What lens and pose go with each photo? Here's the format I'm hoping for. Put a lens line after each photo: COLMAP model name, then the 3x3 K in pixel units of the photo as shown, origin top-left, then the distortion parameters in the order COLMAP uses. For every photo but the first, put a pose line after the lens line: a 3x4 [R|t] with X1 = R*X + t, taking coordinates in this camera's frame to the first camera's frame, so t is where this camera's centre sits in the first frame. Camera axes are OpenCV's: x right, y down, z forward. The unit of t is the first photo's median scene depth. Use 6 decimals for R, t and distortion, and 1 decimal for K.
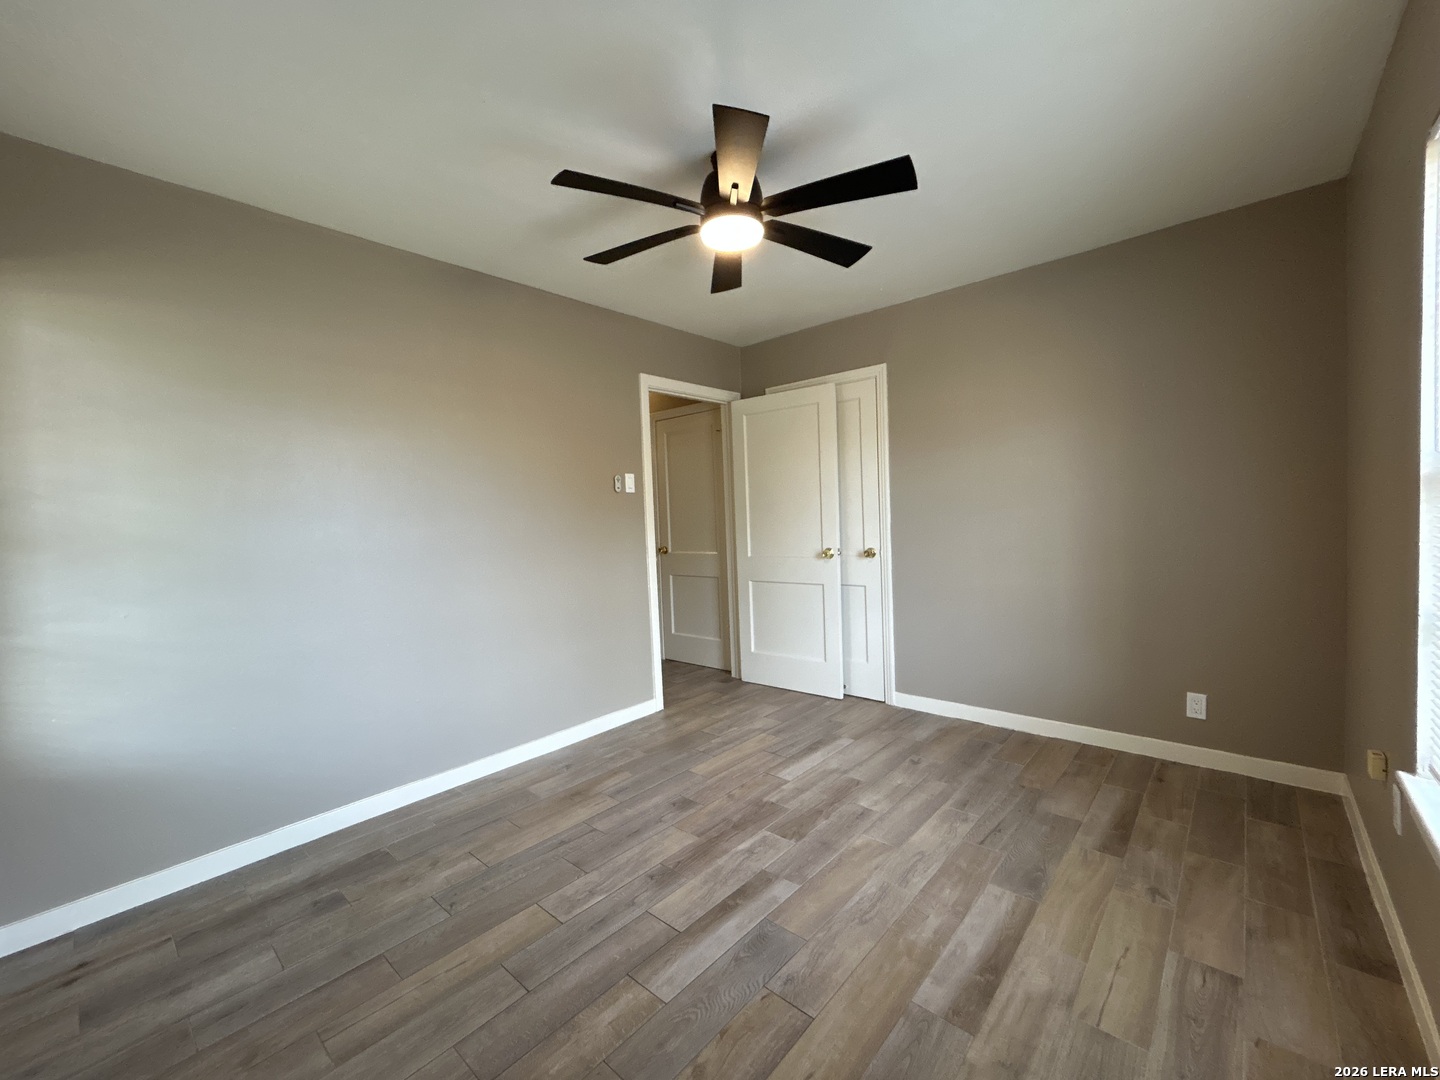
lens RADIAL K [[590.6, 0, 721.3], [0, 590.6, 542.8], [0, 0, 1]] dist [-0.004328, 0.002144]
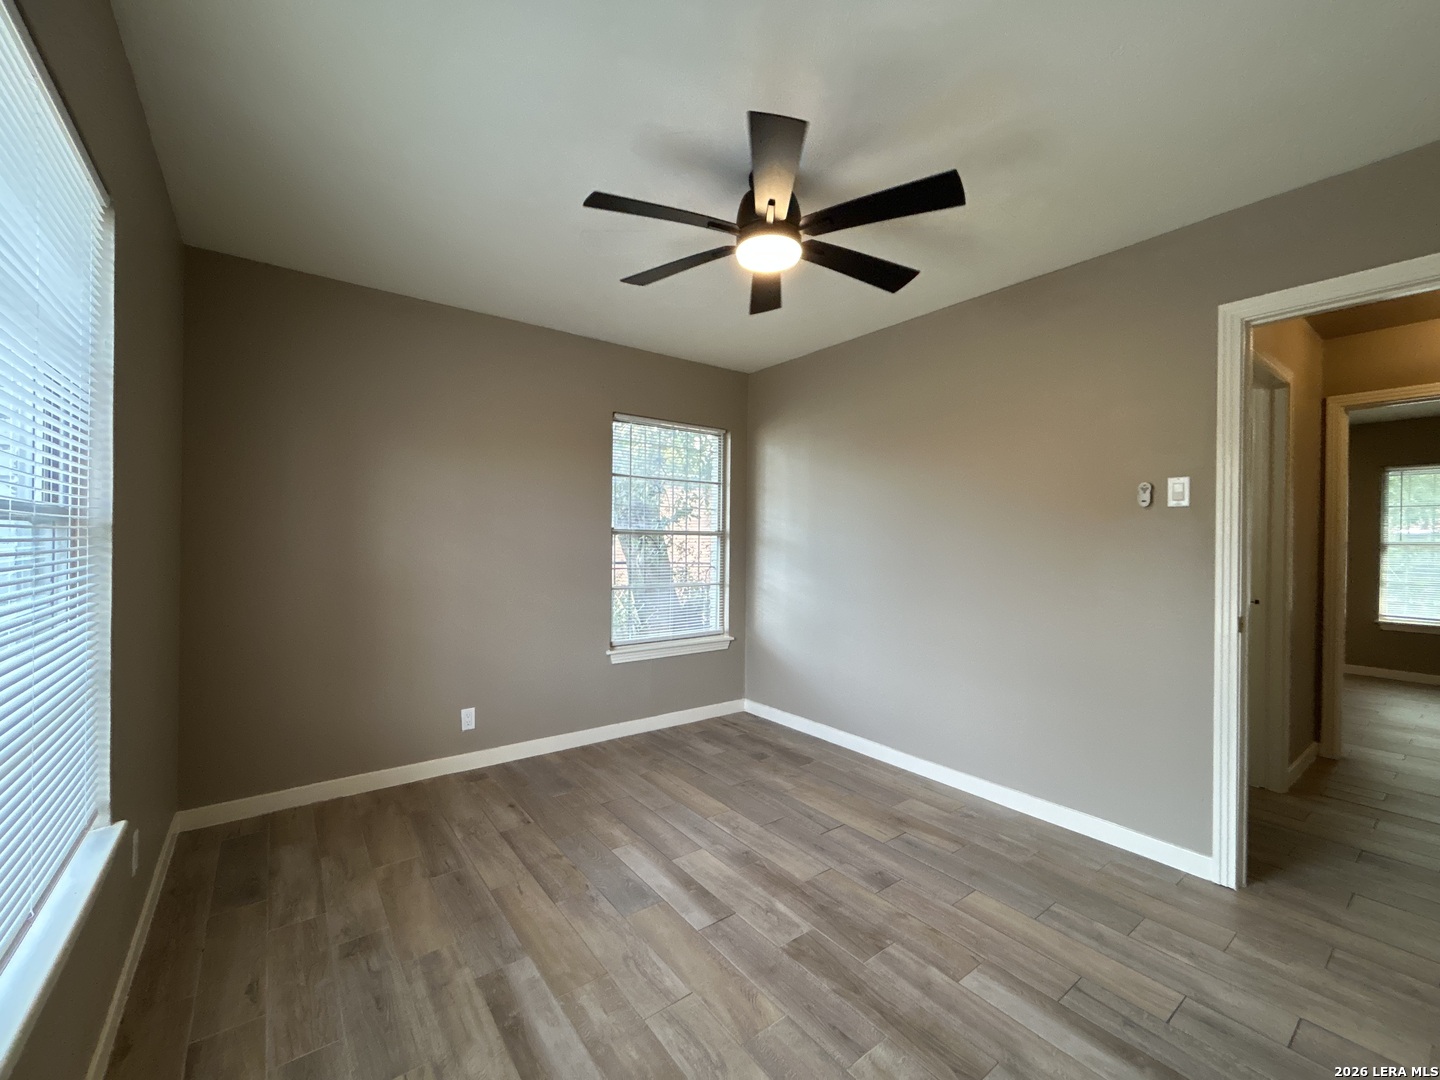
lens RADIAL K [[590.6, 0, 715.2], [0, 590.6, 551.6], [0, 0, 1]] dist [-0.004328, 0.002144]
pose [[-0.200633, 0.055936, -0.978068, 0.970272], [-0.048612, 0.996570, 0.066966, -0.095578], [0.978460, 0.060982, -0.197225, 1.104136]]
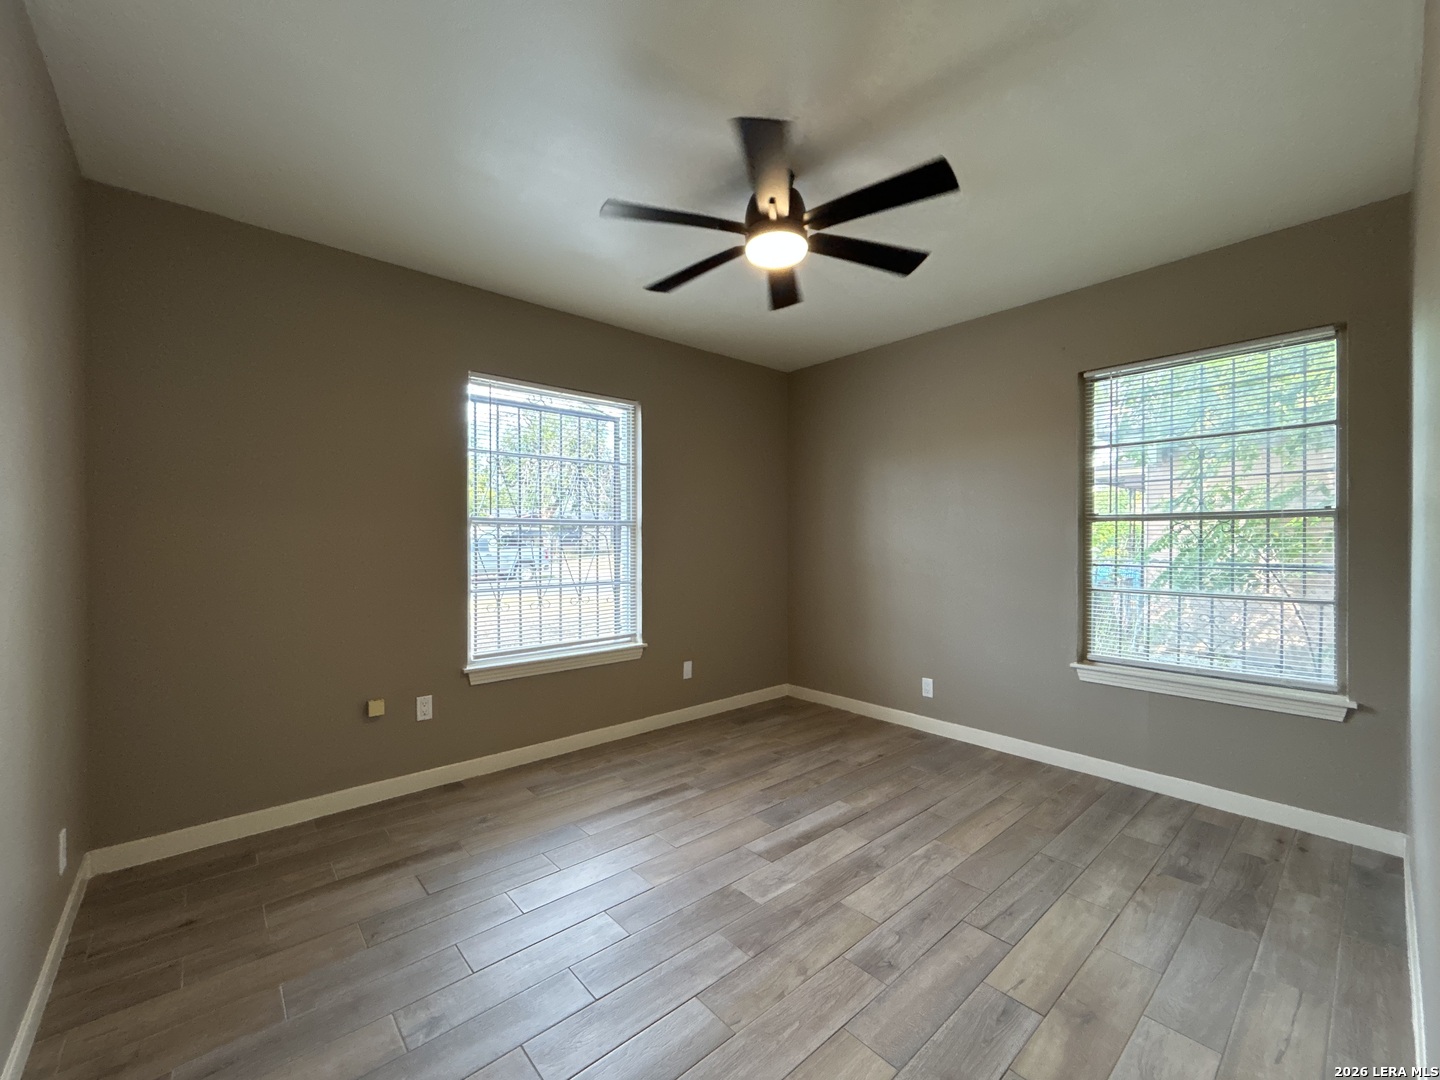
lens RADIAL K [[590.6, 0, 716.1], [0, 590.6, 546.7], [0, 0, 1]] dist [-0.004328, 0.002144]
pose [[-0.990740, 0.039628, 0.129864, 0.009086], [0.046879, 0.997479, 0.053267, -0.071041], [-0.127426, 0.058861, -0.990100, 1.996104]]
